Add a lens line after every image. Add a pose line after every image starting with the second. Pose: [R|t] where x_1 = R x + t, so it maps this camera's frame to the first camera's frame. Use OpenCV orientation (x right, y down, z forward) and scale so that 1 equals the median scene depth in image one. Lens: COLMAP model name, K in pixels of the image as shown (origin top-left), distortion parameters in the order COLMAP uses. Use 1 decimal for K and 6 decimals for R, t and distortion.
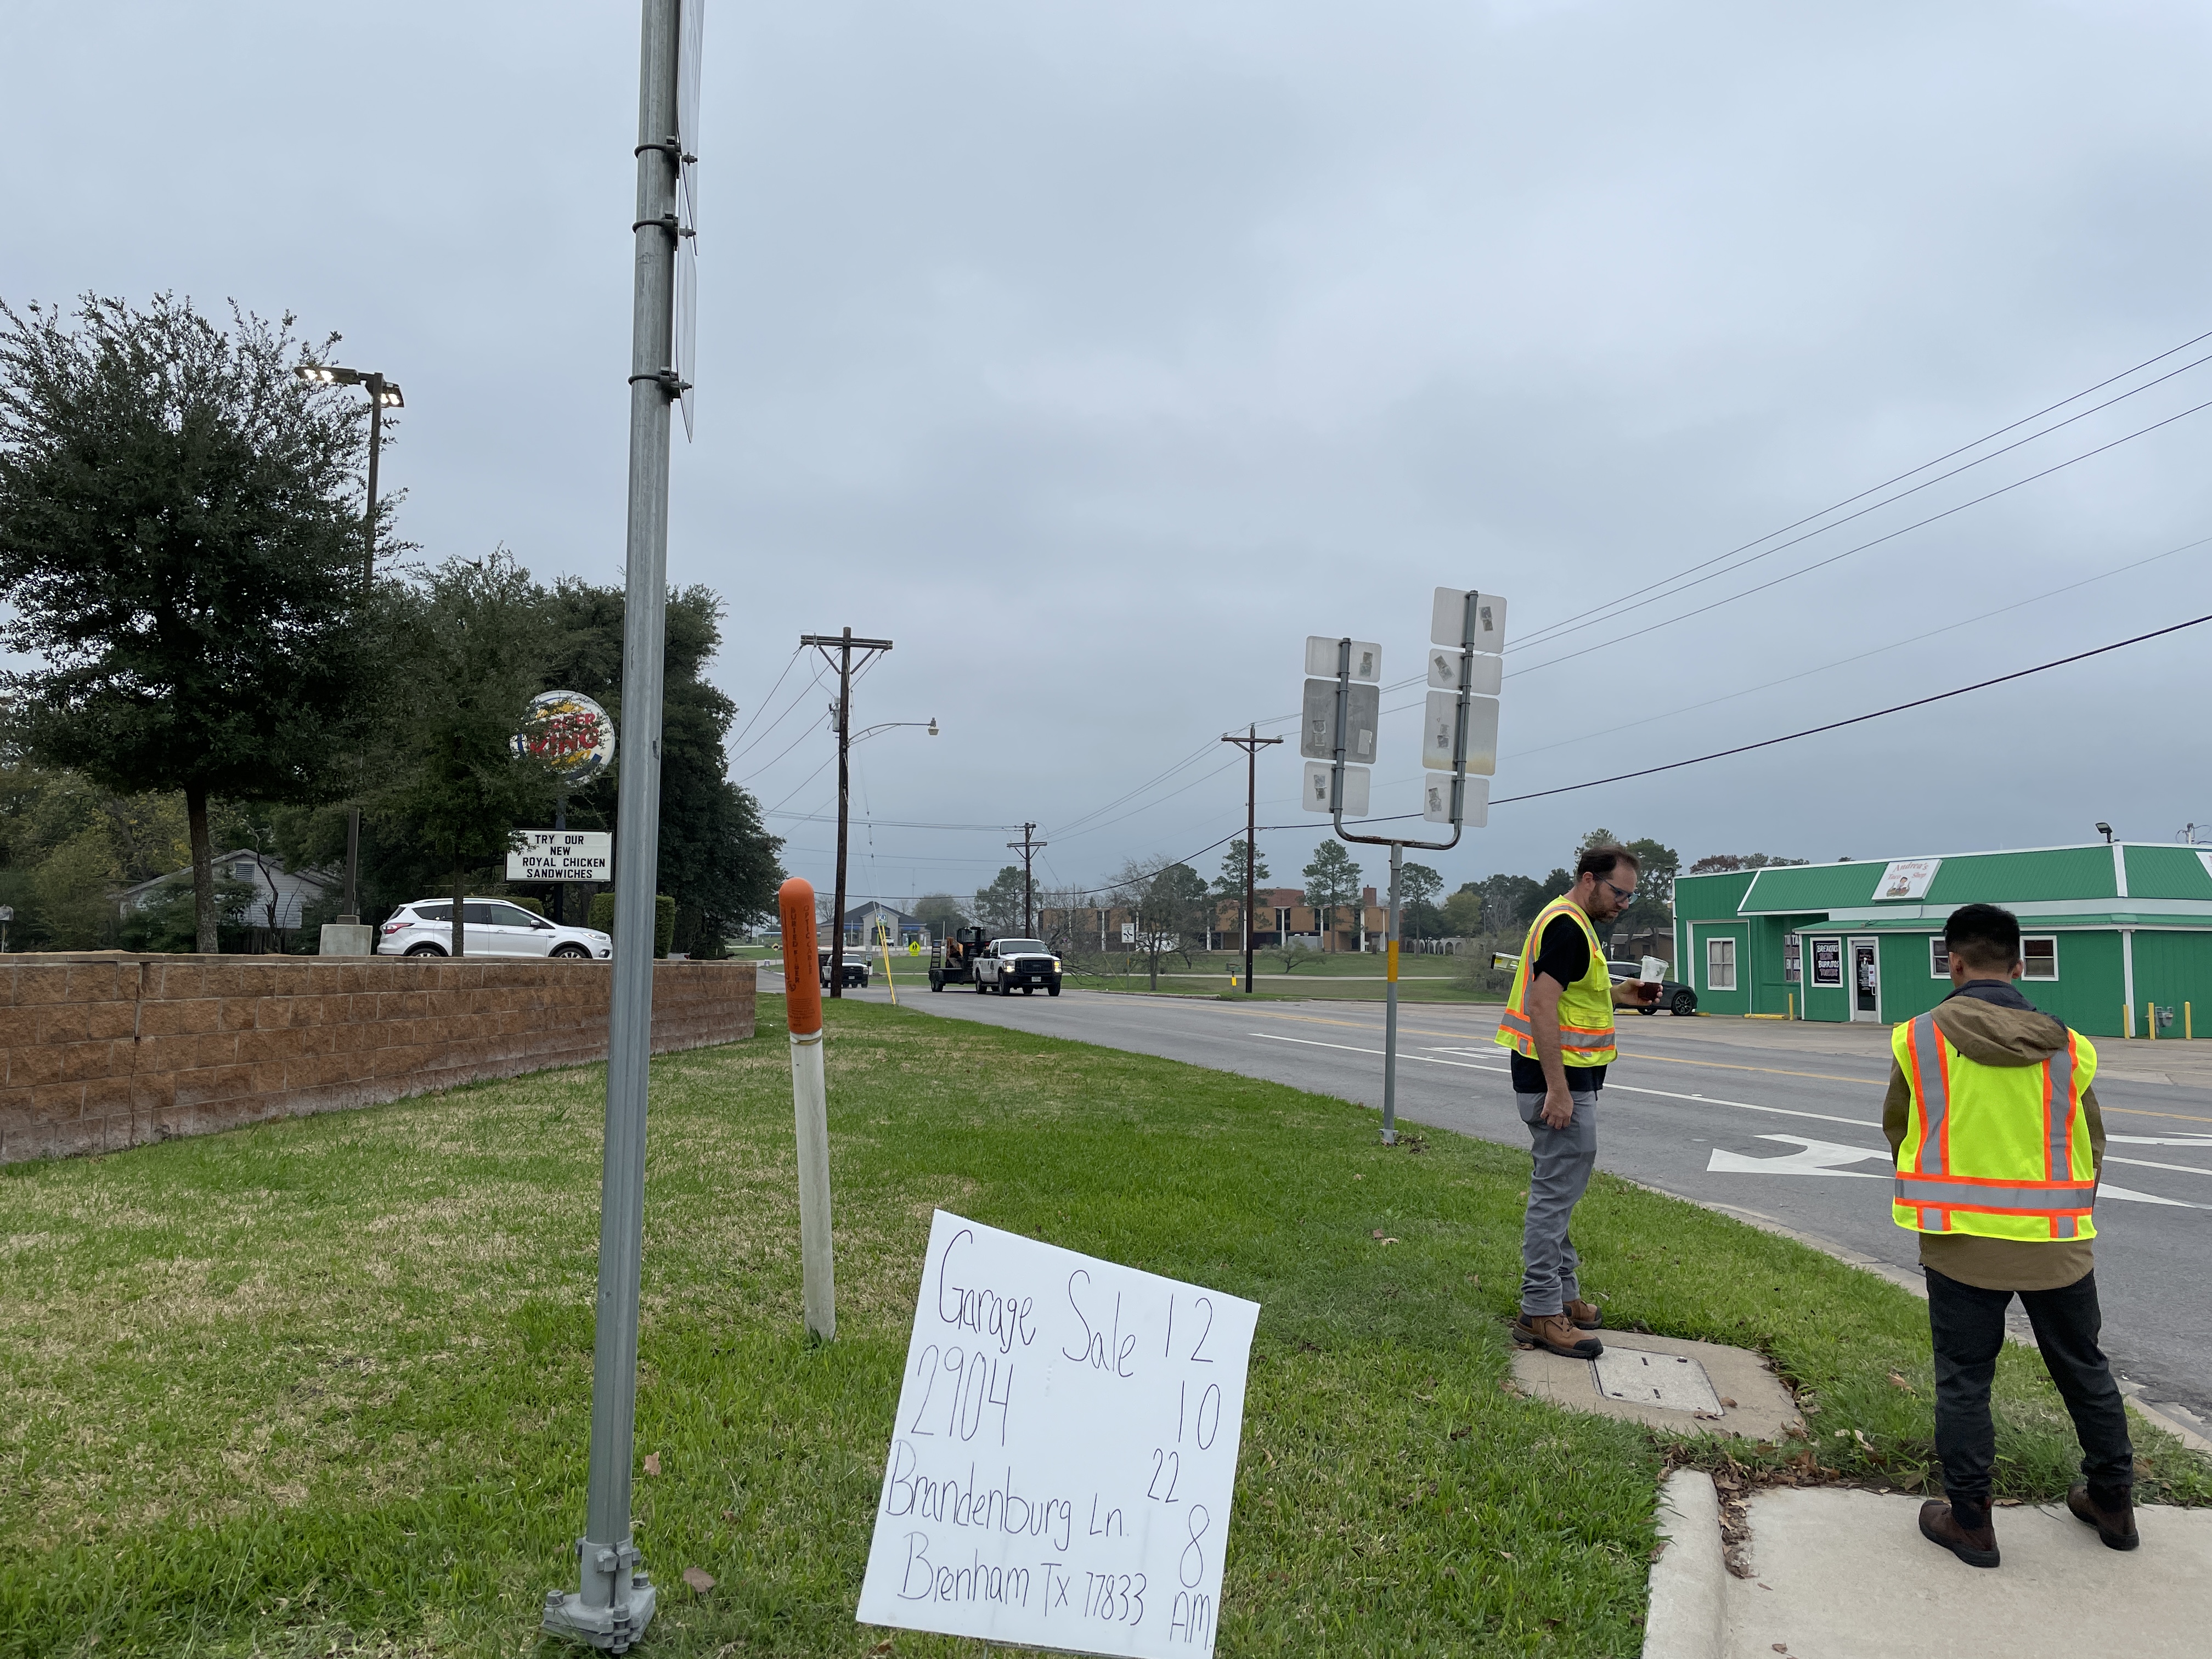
lens RADIAL K [[1672.5, 0, 1127.9], [0, 1672.5, 822.0], [0, 0, 1]] dist [0.086422, -0.107310]
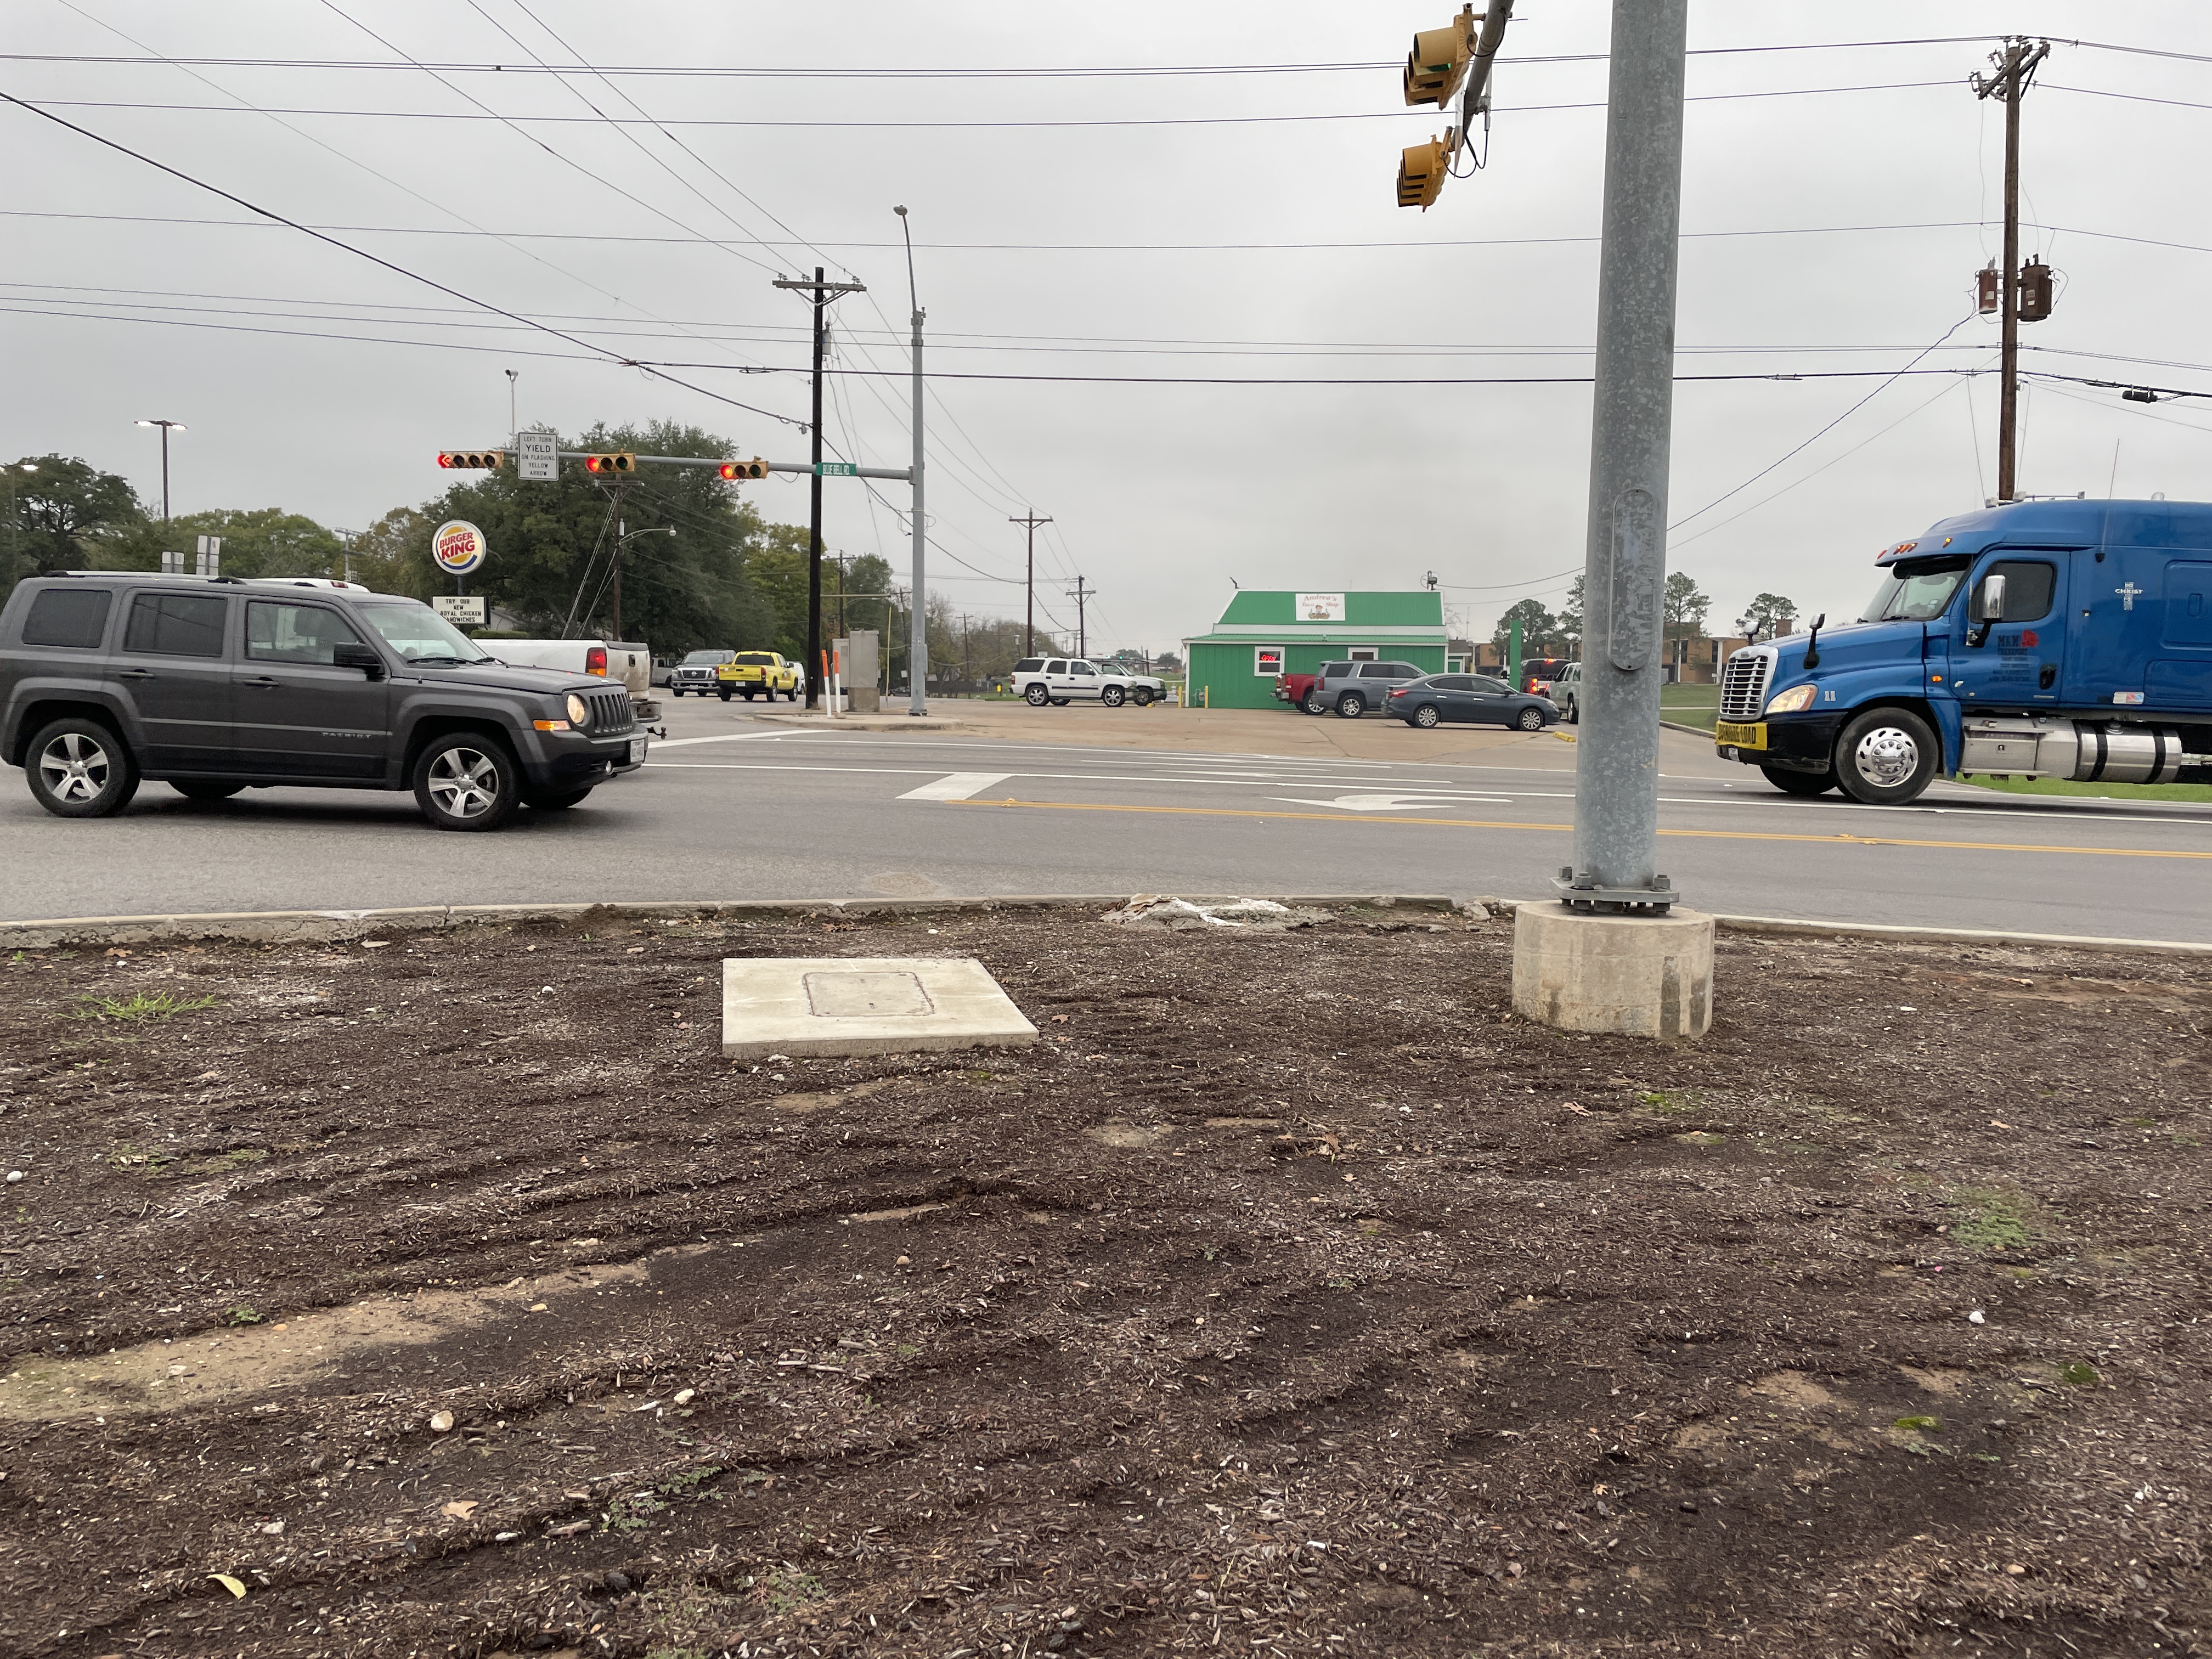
lens RADIAL K [[1672.5, 0, 1117.1], [0, 1672.5, 819.9], [0, 0, 1]] dist [0.086422, -0.107310]
pose [[0.938030, 0.027802, -0.345438, 0.612955], [0.025329, 0.988611, 0.148347, -0.005977], [0.345628, -0.147903, 0.926642, -0.317512]]
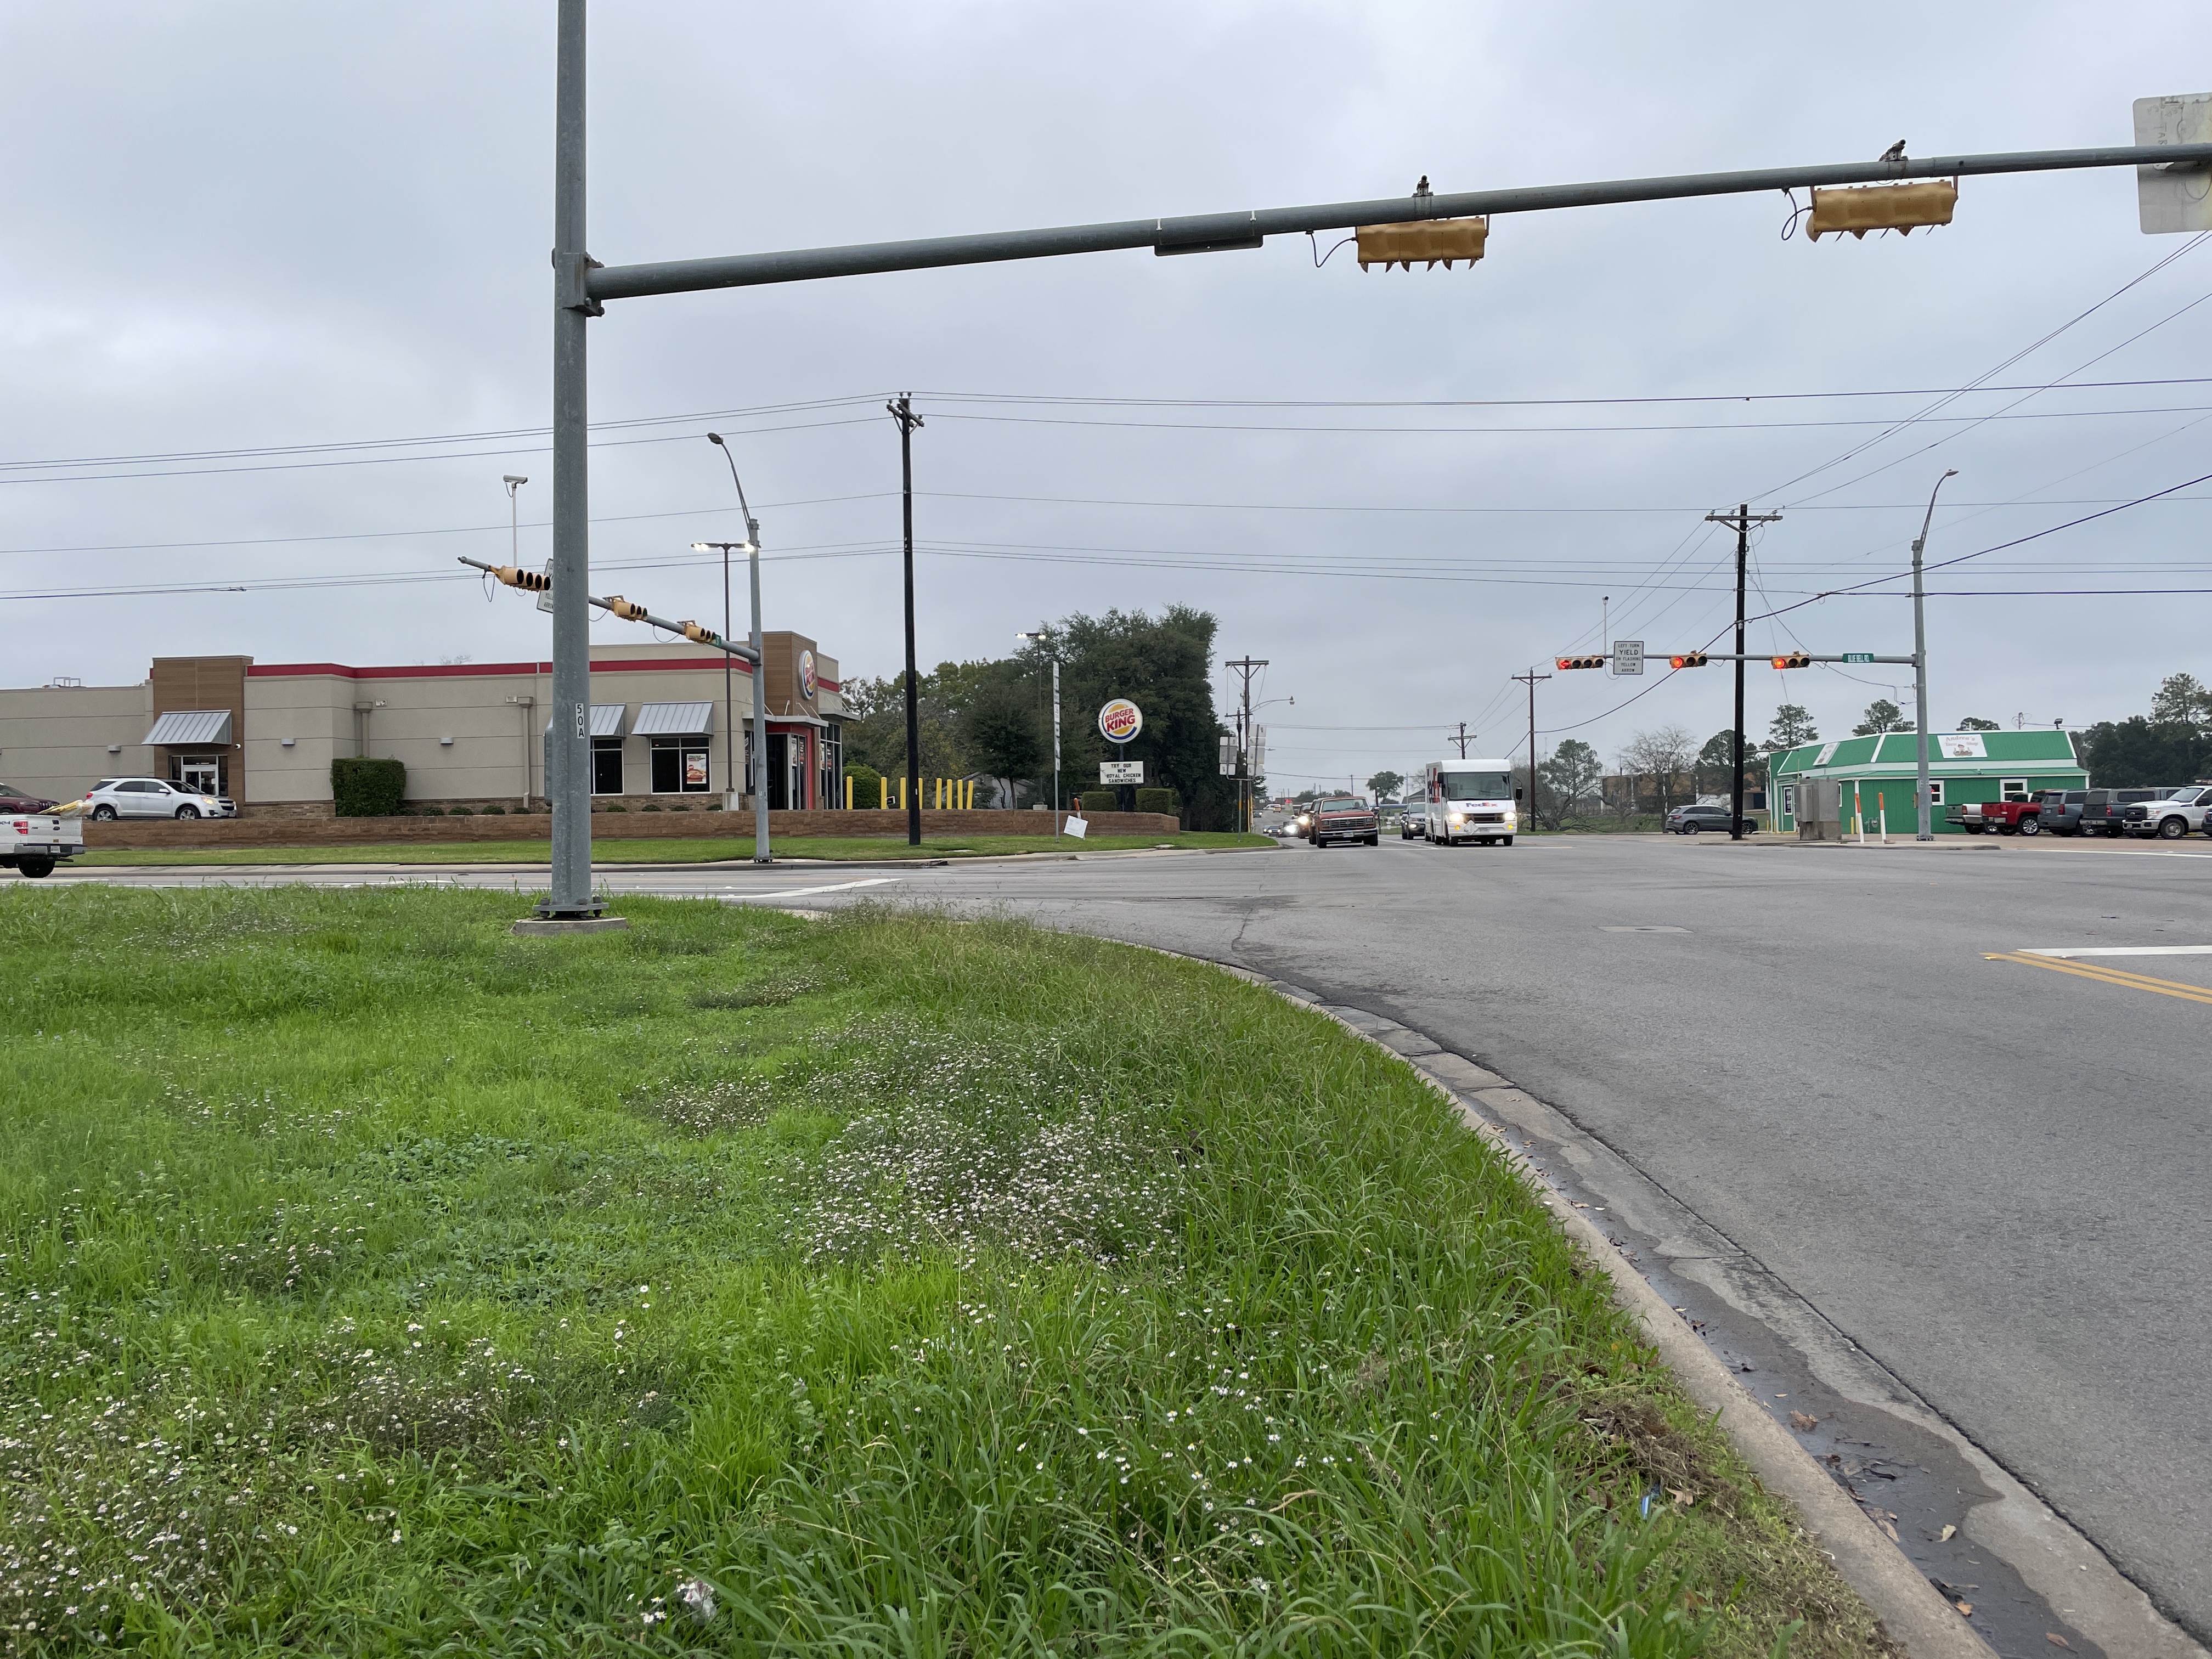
lens RADIAL K [[1672.5, 0, 1089.5], [0, 1672.5, 834.2], [0, 0, 1]] dist [0.086422, -0.107310]
pose [[0.919822, -0.024734, -0.391556, 0.301887], [0.057044, 0.995837, 0.071099, -0.036405], [0.388167, -0.087734, 0.917403, -0.651669]]
